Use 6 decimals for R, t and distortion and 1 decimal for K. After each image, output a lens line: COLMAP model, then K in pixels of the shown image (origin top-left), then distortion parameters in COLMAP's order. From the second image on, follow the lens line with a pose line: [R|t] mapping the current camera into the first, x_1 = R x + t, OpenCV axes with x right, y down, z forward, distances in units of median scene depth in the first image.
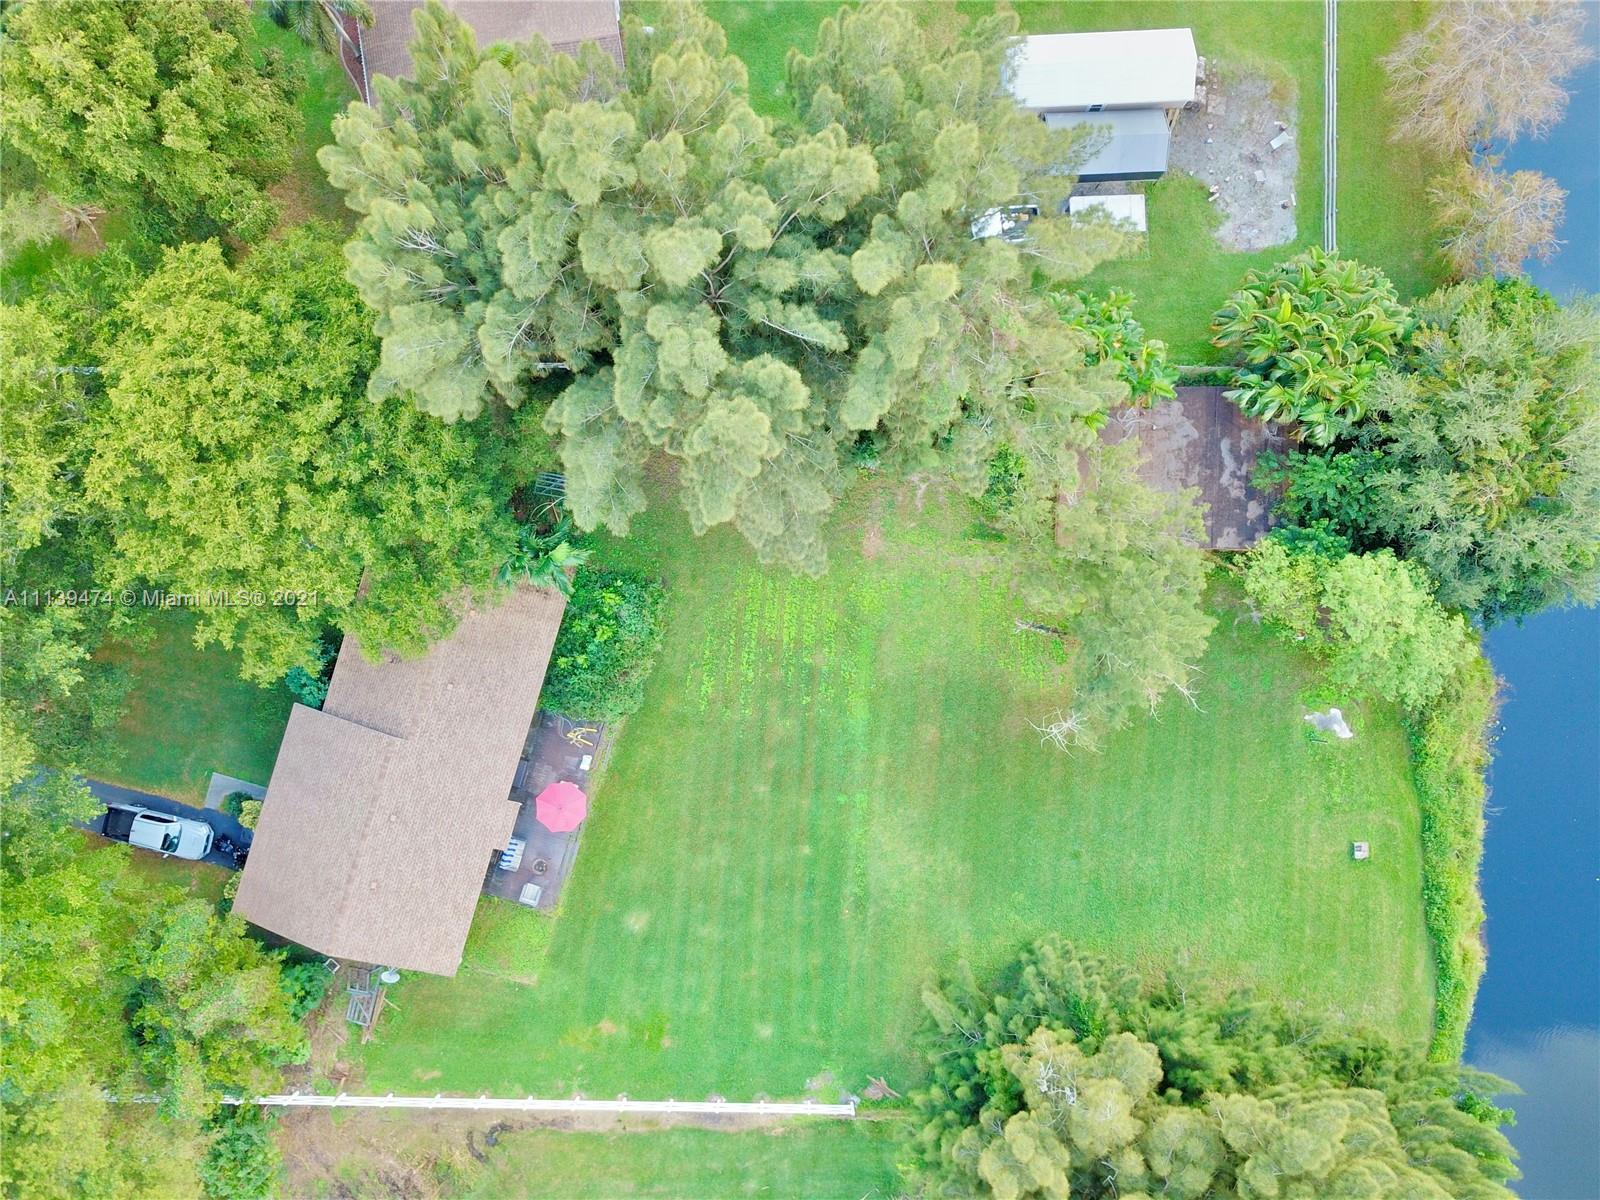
lens RADIAL K [[1203.5, 0, 800.0], [0, 1203.5, 599.0], [0, 0, 1]] dist [-0.003716, 0.003840]
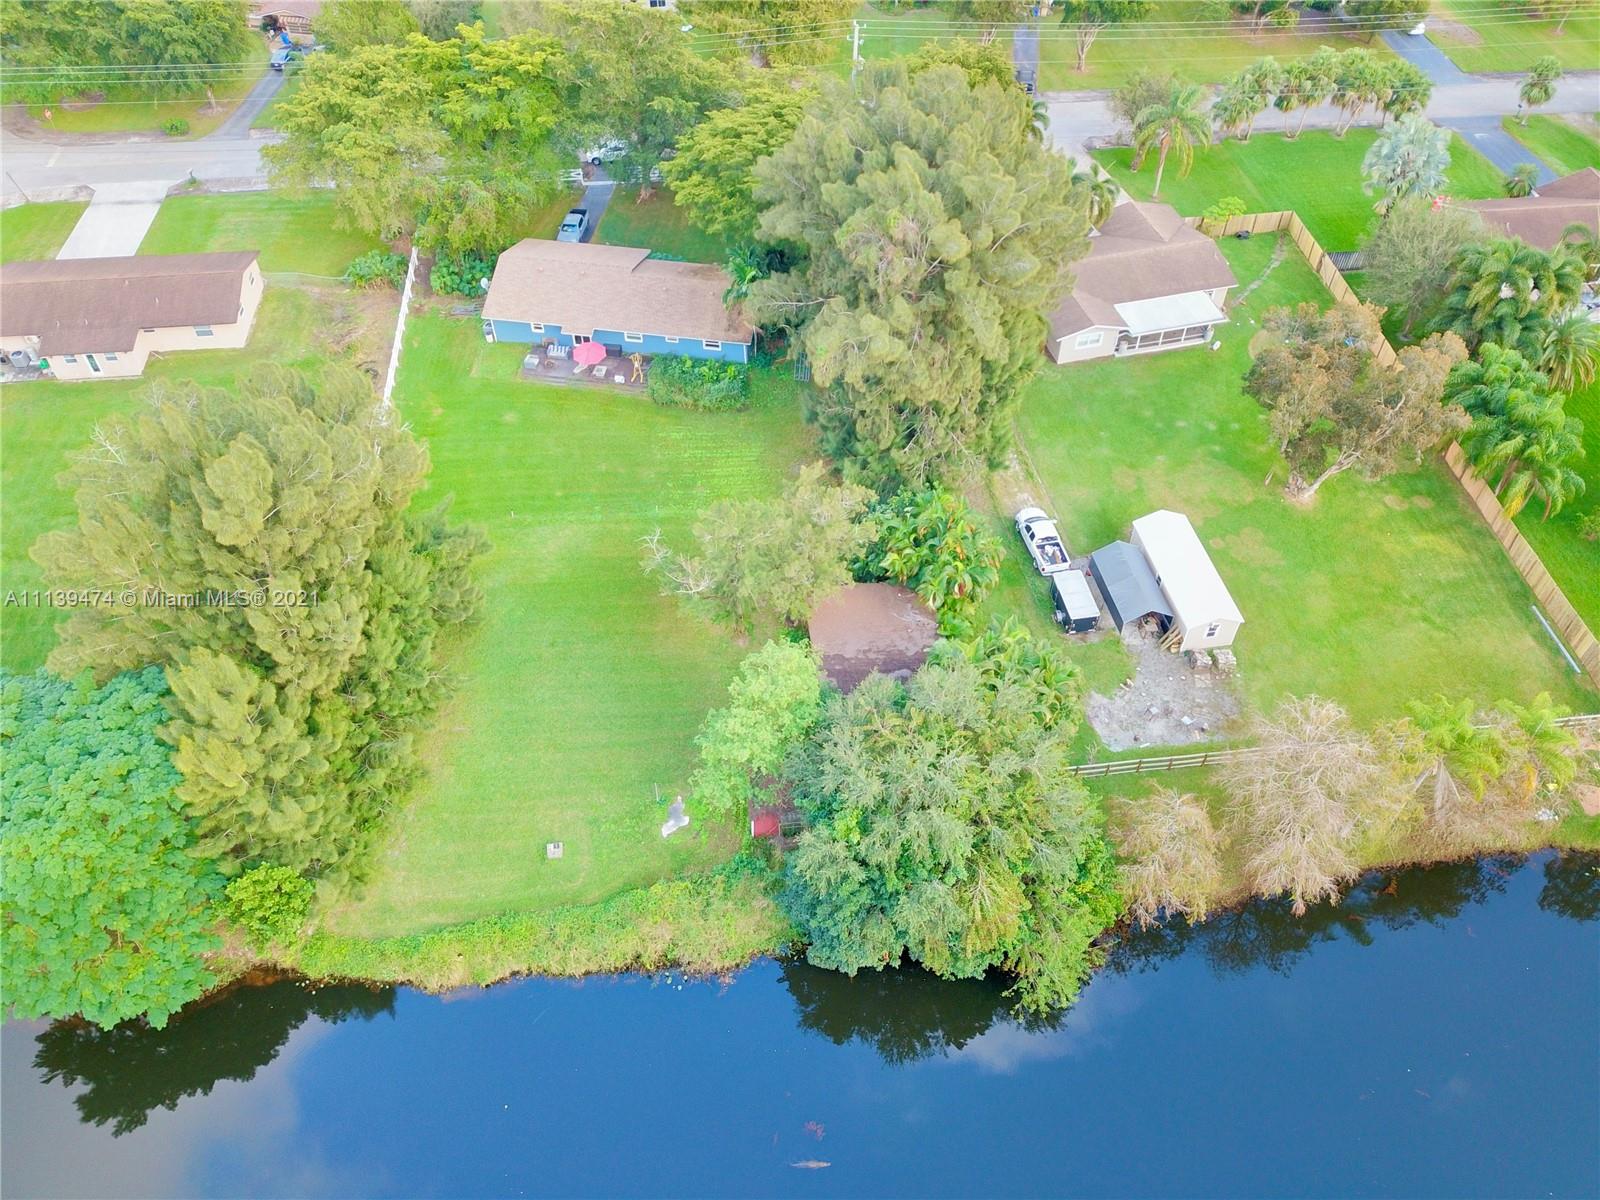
lens RADIAL K [[1203.5, 0, 800.3], [0, 1203.5, 599.5], [0, 0, 1]] dist [-0.003716, 0.003840]
pose [[0.128017, 0.733895, -0.667091, 1.035516], [-0.991425, 0.112497, -0.066495, 0.042658], [0.026245, 0.669883, 0.742003, 0.080842]]
